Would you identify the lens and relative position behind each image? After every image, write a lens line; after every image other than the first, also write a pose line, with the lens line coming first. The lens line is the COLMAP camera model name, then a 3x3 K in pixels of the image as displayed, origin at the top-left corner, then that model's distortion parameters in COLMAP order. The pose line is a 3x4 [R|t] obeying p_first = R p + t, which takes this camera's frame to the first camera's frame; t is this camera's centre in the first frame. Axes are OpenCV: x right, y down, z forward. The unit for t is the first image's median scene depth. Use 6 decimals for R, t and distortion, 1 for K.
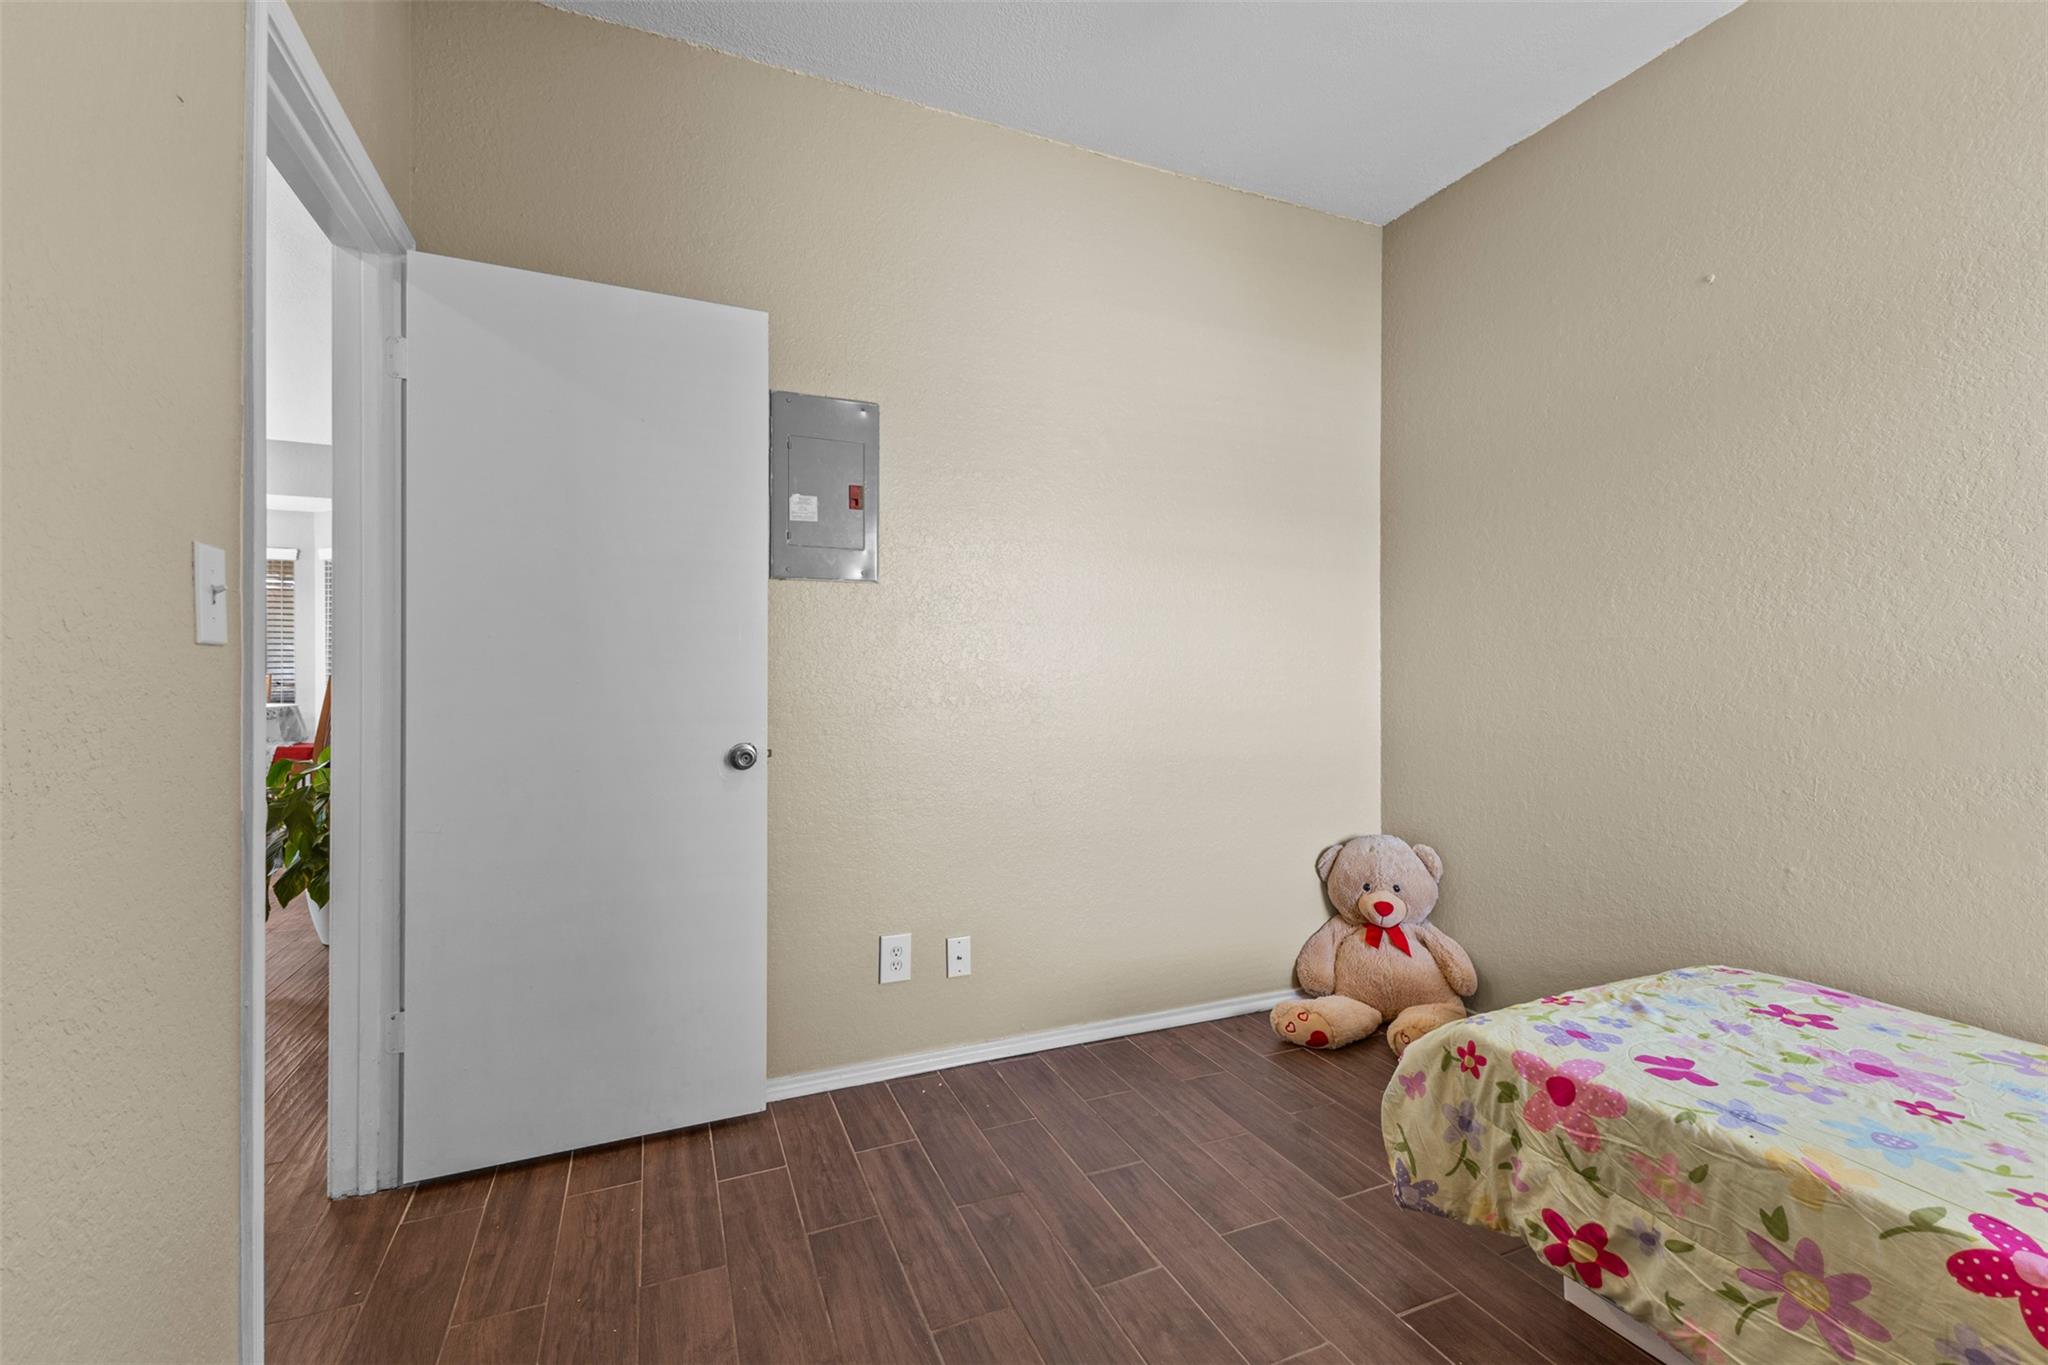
lens RADIAL K [[876.4, 0, 1019.3], [0, 876.4, 678.4], [0, 0, 1]] dist [0.010076, -0.001377]
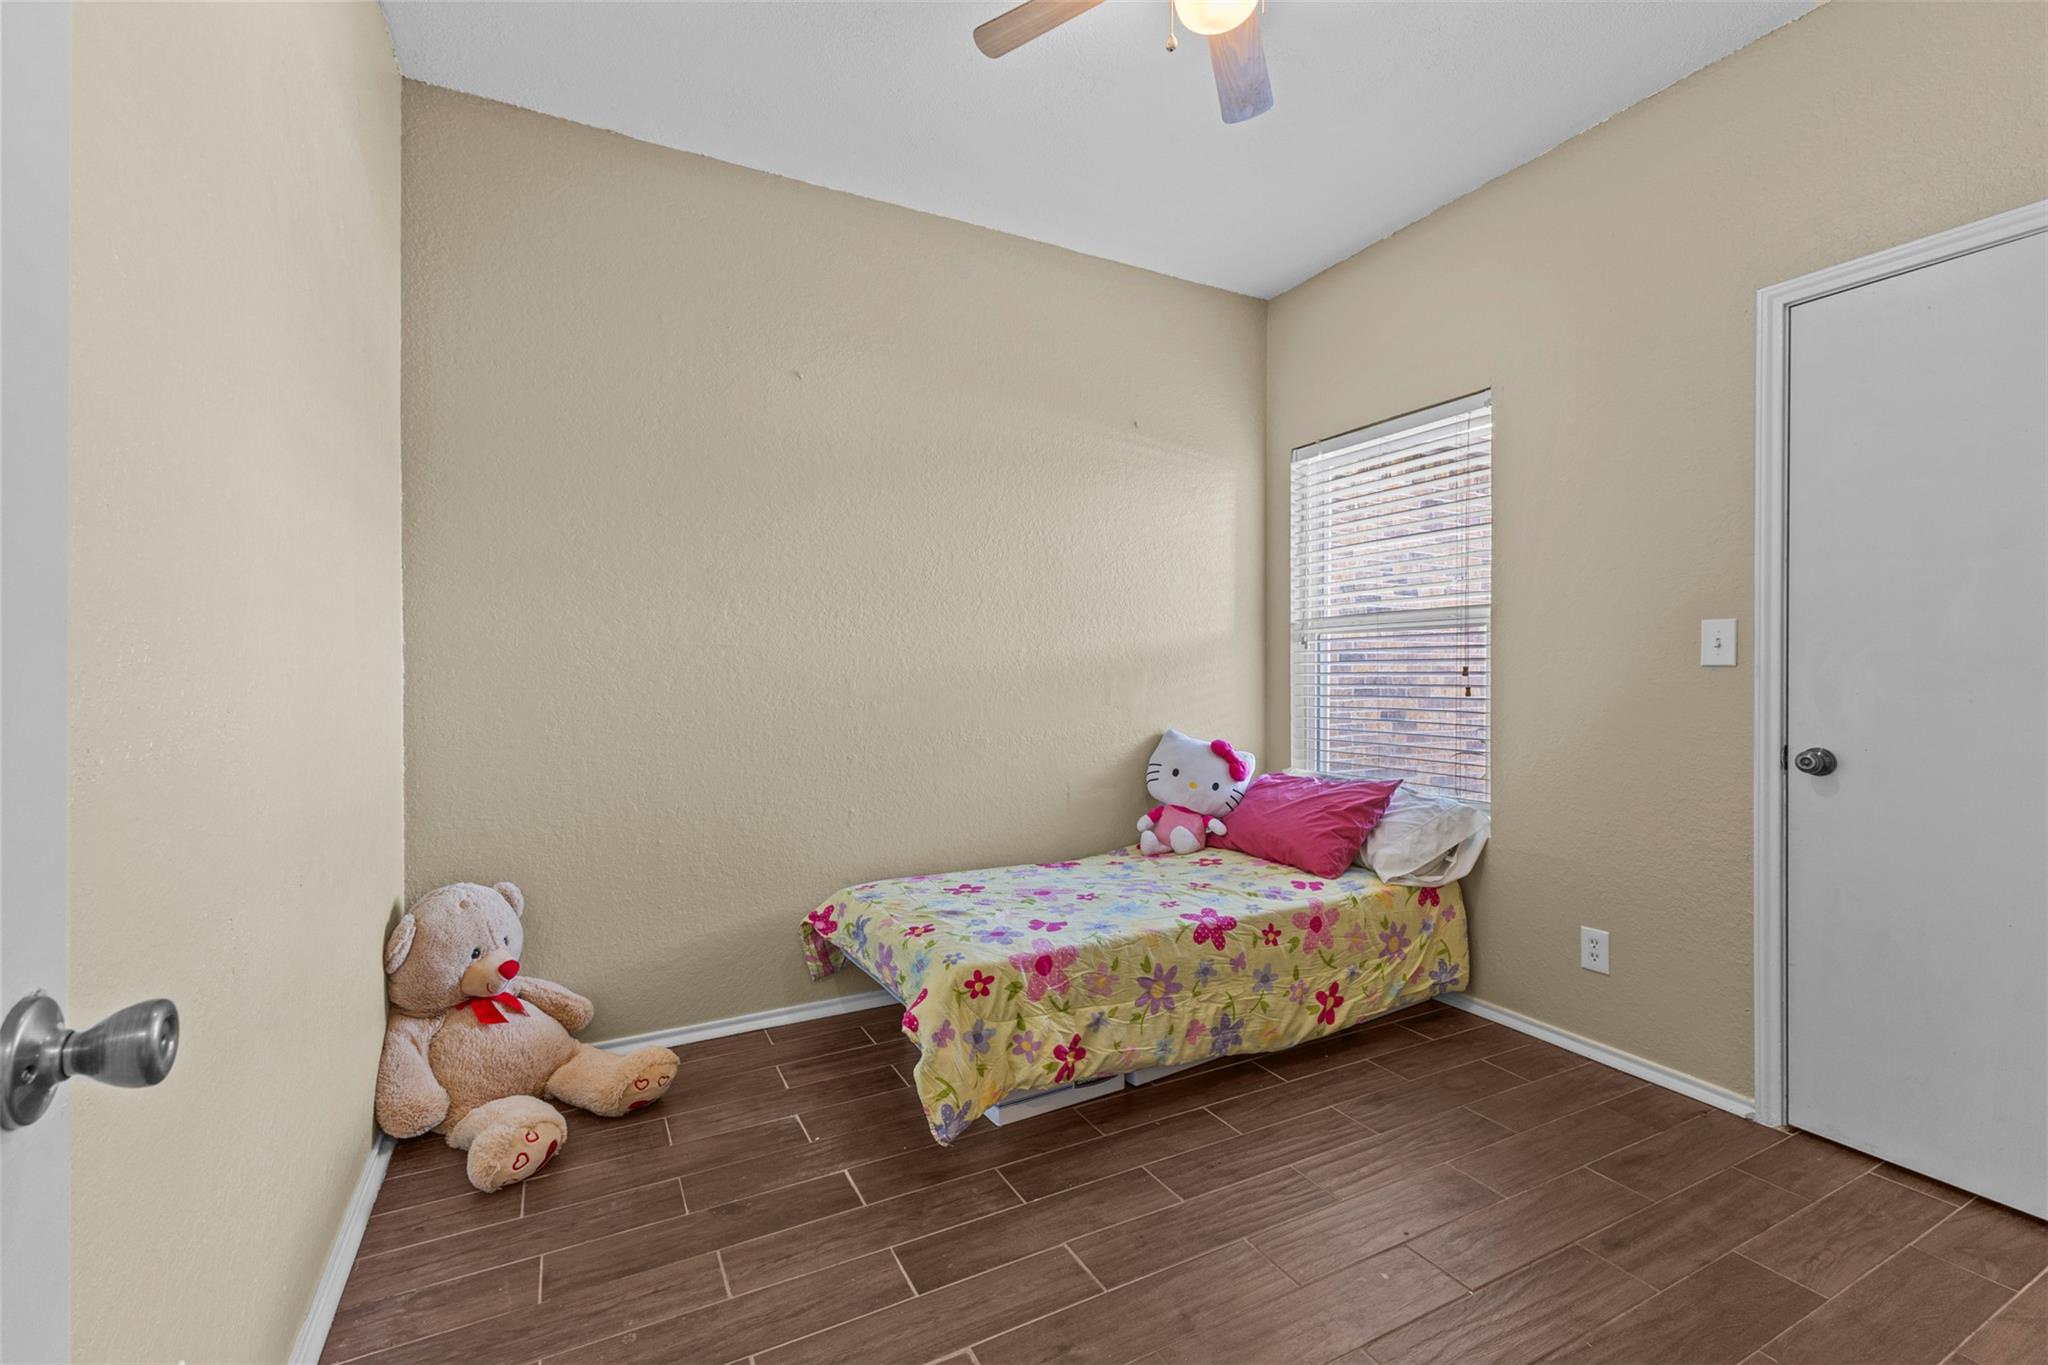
lens RADIAL K [[876.4, 0, 1021.2], [0, 876.4, 686.0], [0, 0, 1]] dist [0.010076, -0.001377]
pose [[-0.082354, -0.010333, 0.996550, -0.807811], [0.004763, 0.999931, 0.010762, -0.005257], [-0.996592, 0.005632, -0.082299, 1.151440]]
